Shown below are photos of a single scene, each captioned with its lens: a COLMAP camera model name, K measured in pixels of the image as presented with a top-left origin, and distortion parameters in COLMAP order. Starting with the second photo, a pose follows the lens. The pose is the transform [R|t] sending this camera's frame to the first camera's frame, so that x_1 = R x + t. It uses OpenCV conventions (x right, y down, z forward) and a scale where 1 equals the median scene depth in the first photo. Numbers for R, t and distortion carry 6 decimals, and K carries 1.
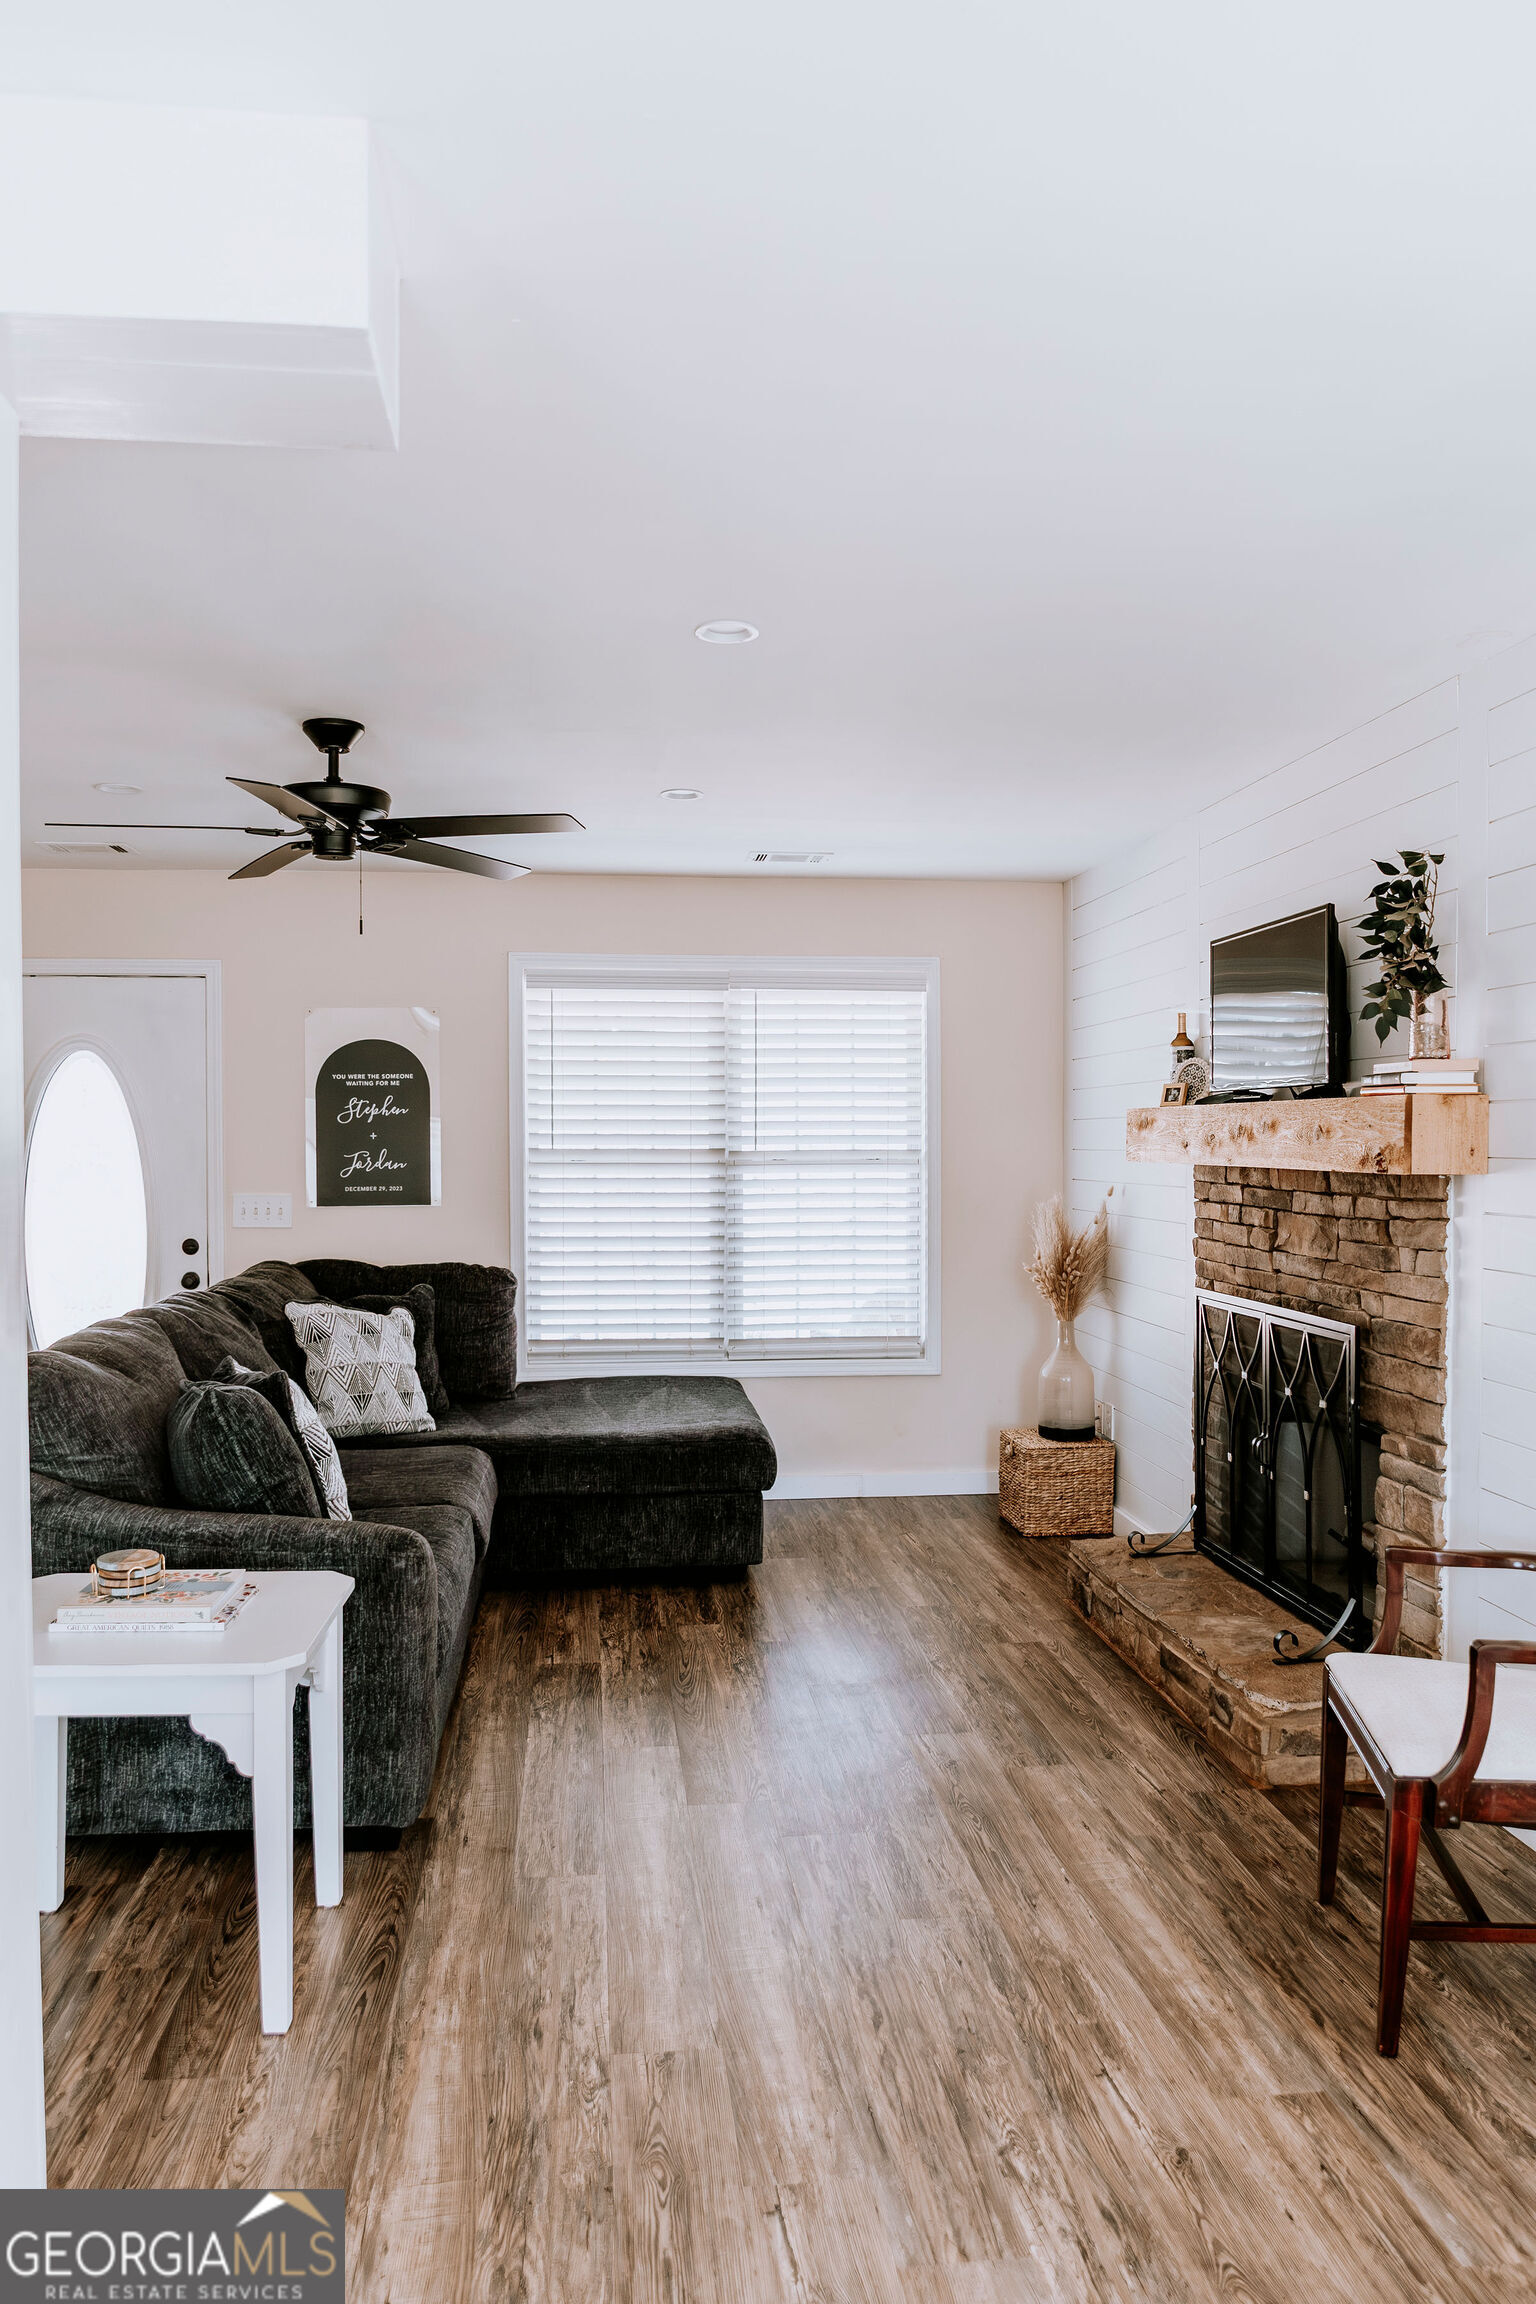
lens RADIAL K [[1569.3, 0, 768.0], [0, 1569.3, 1152.0], [0, 0, 1]] dist [-0.031433, 0.000621]
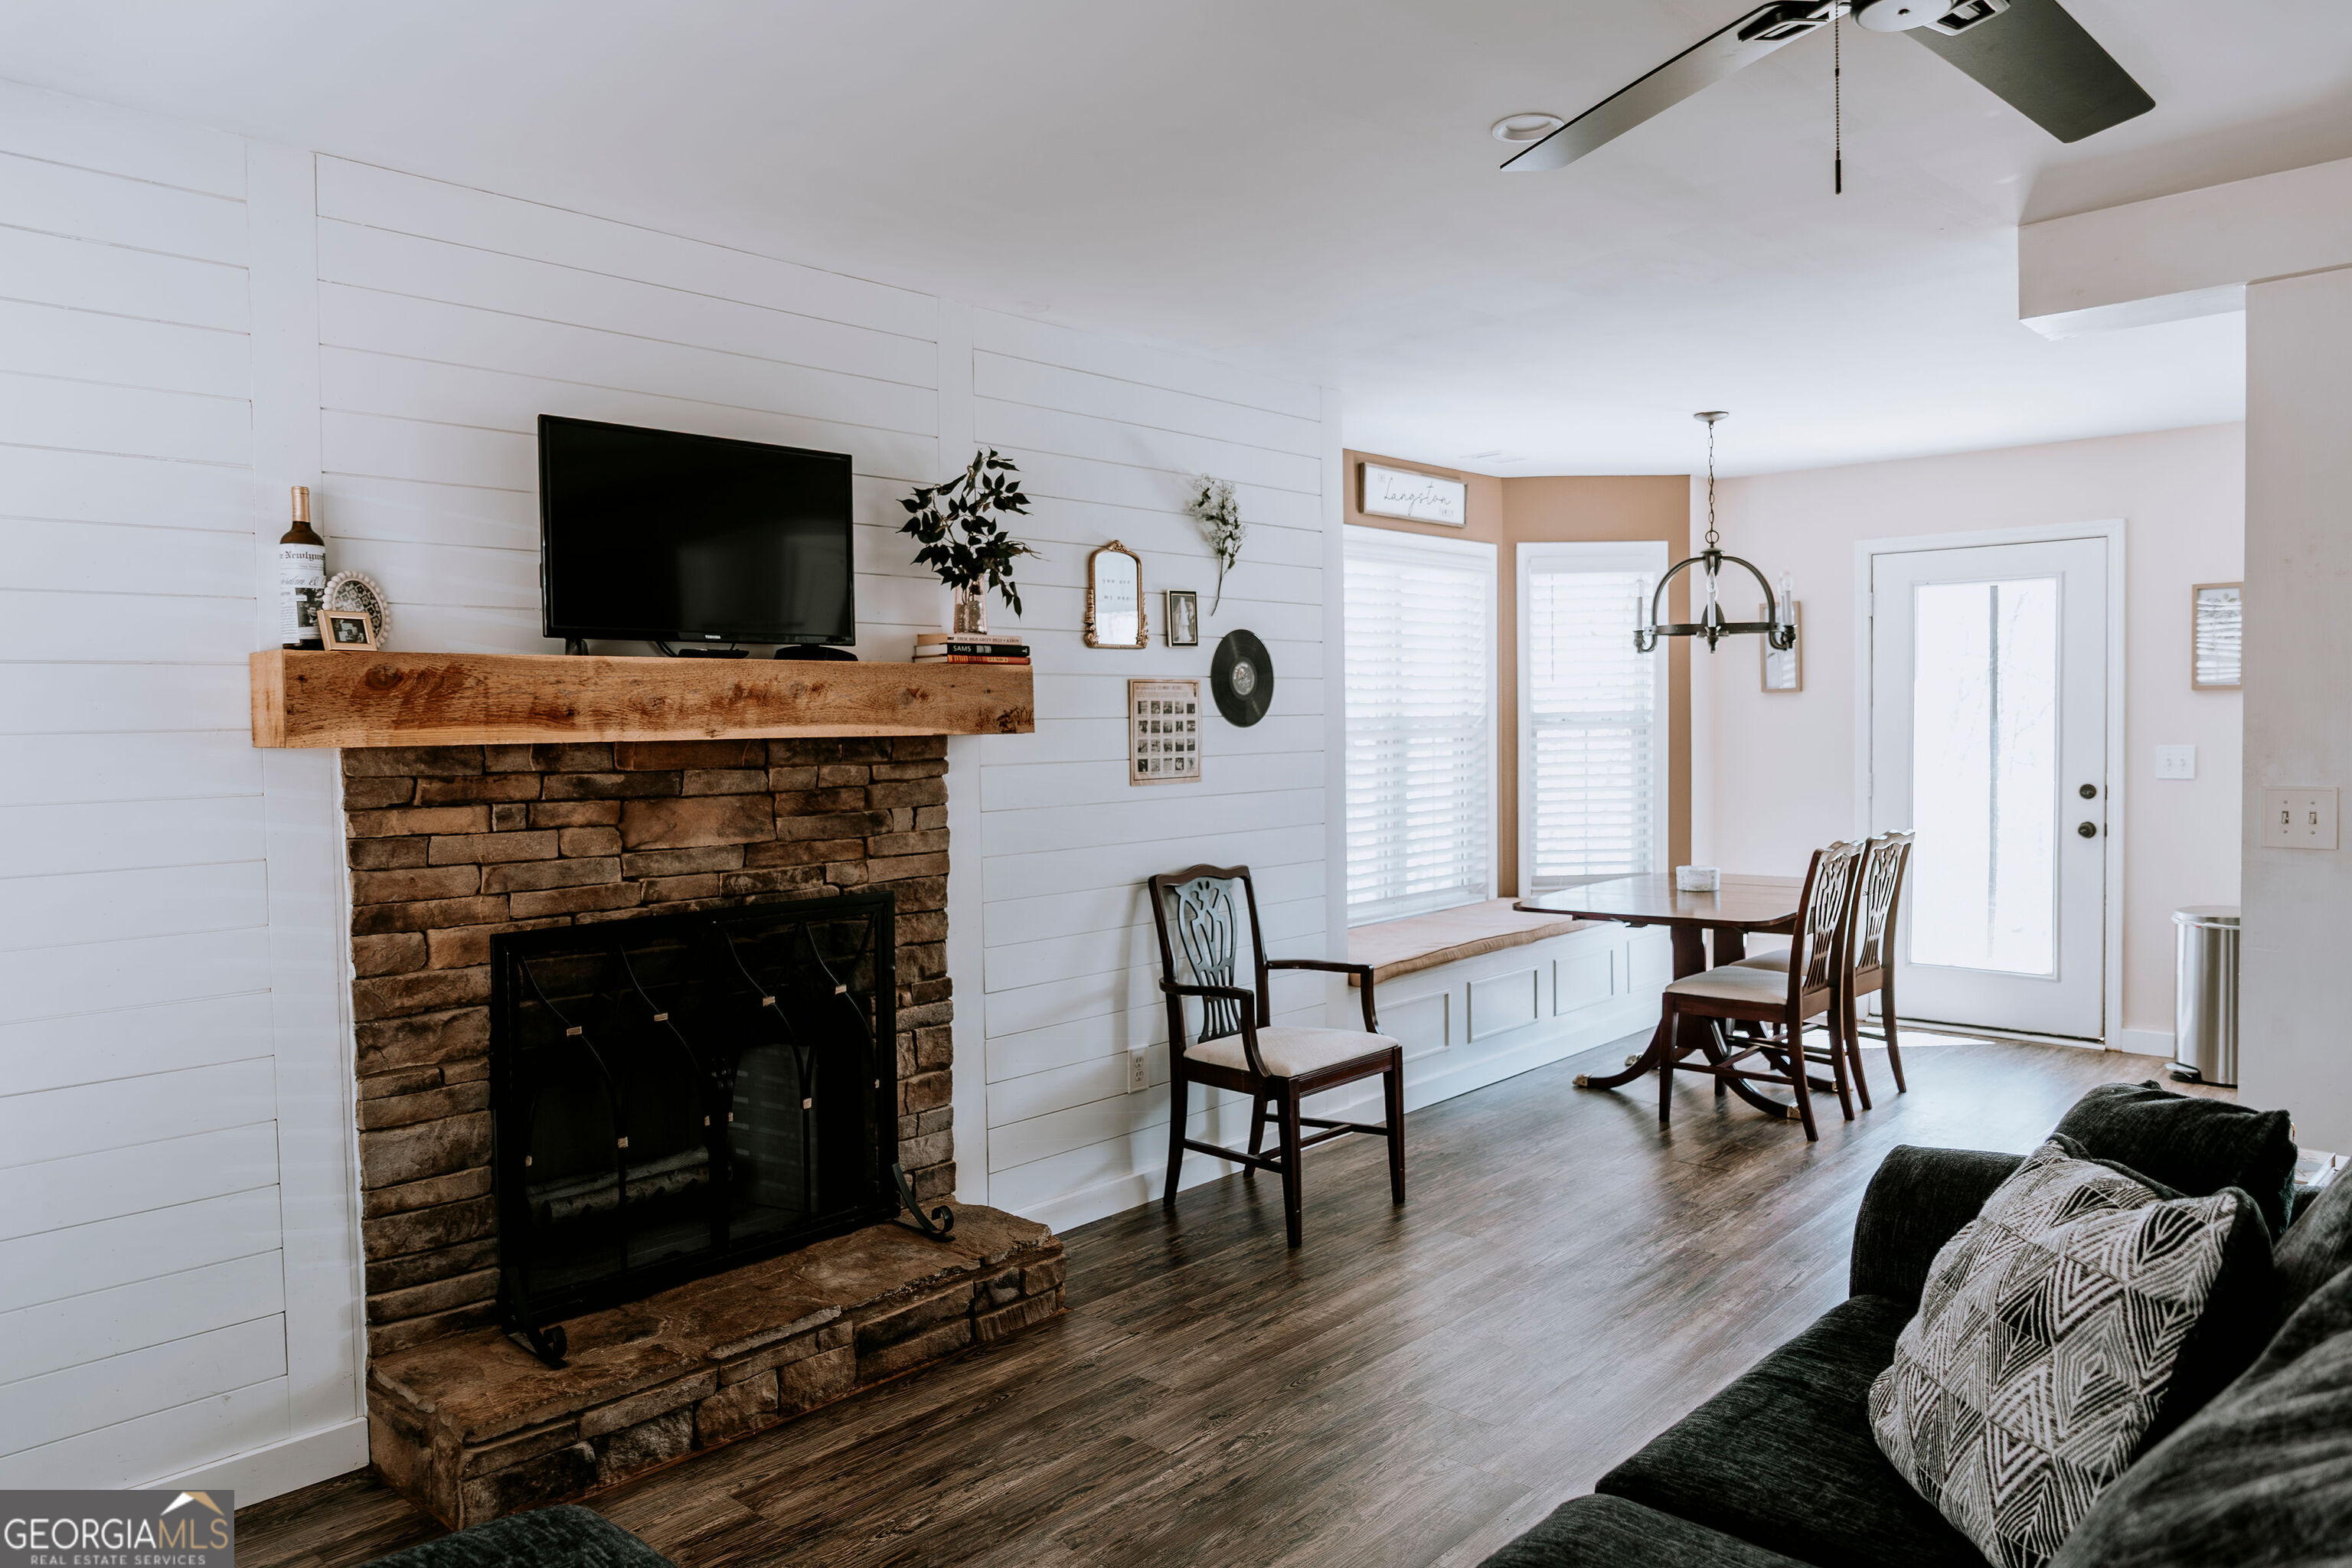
lens RADIAL K [[1602.0, 0, 1176.4], [0, 1602.0, 768.7], [0, 0, 1]] dist [-0.031433, 0.000621]
pose [[-0.663721, -0.015795, 0.747814, -0.522747], [0.018352, 0.999132, 0.037391, -0.002110], [-0.747755, 0.038541, -0.662855, 1.583164]]
